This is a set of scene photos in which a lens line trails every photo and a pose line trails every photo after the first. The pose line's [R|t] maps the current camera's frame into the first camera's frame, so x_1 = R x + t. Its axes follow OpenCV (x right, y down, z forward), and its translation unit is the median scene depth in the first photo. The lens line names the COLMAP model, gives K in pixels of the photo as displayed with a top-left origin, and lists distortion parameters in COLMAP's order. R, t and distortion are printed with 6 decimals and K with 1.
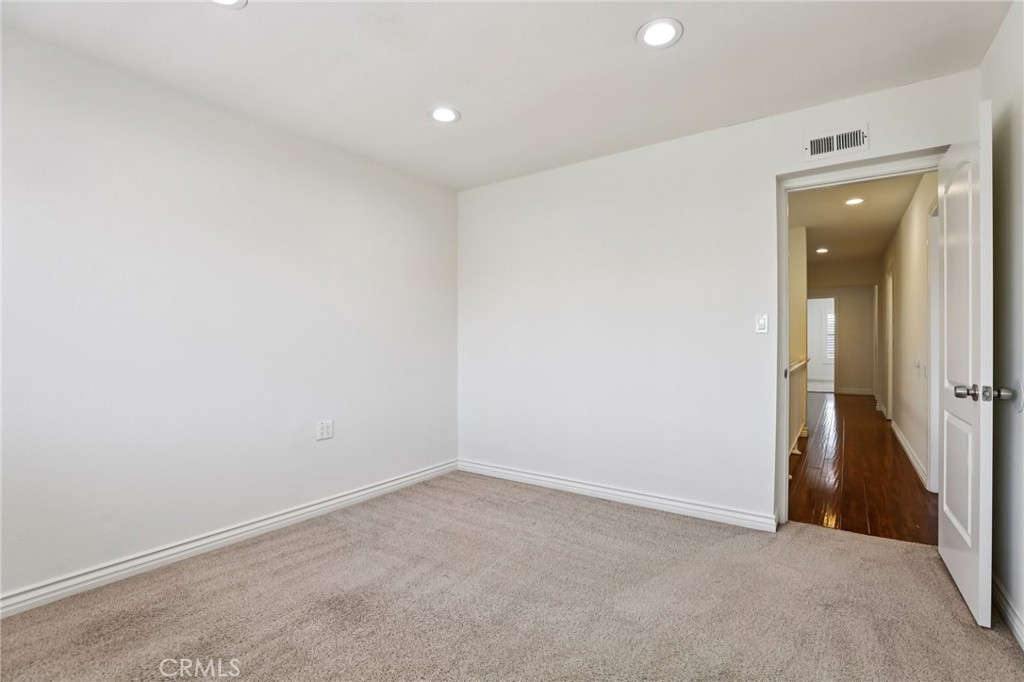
lens RADIAL K [[478.4, 0, 535.3], [0, 478.4, 345.6], [0, 0, 1]] dist [-0.048165, 0.027873]
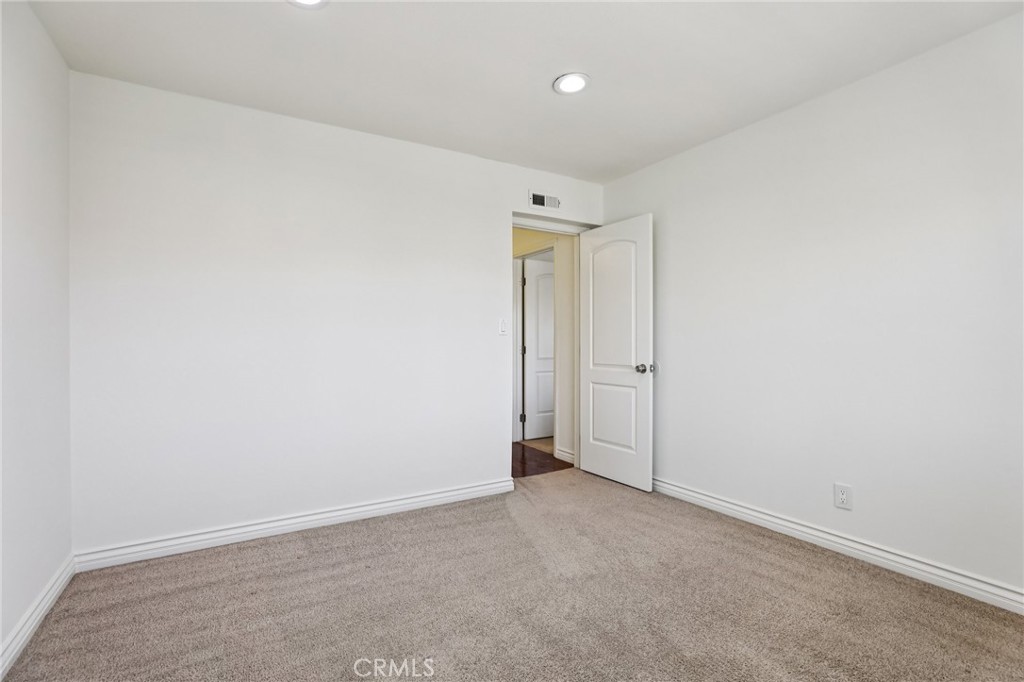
lens RADIAL K [[471.7, 0, 518.8], [0, 471.7, 341.3], [0, 0, 1]] dist [-0.034079, 0.010777]
pose [[0.405970, -0.000048, 0.913887, -0.638267], [0.005532, 0.999982, -0.002405, -0.004395], [-0.913870, 0.006032, 0.405962, 0.457042]]
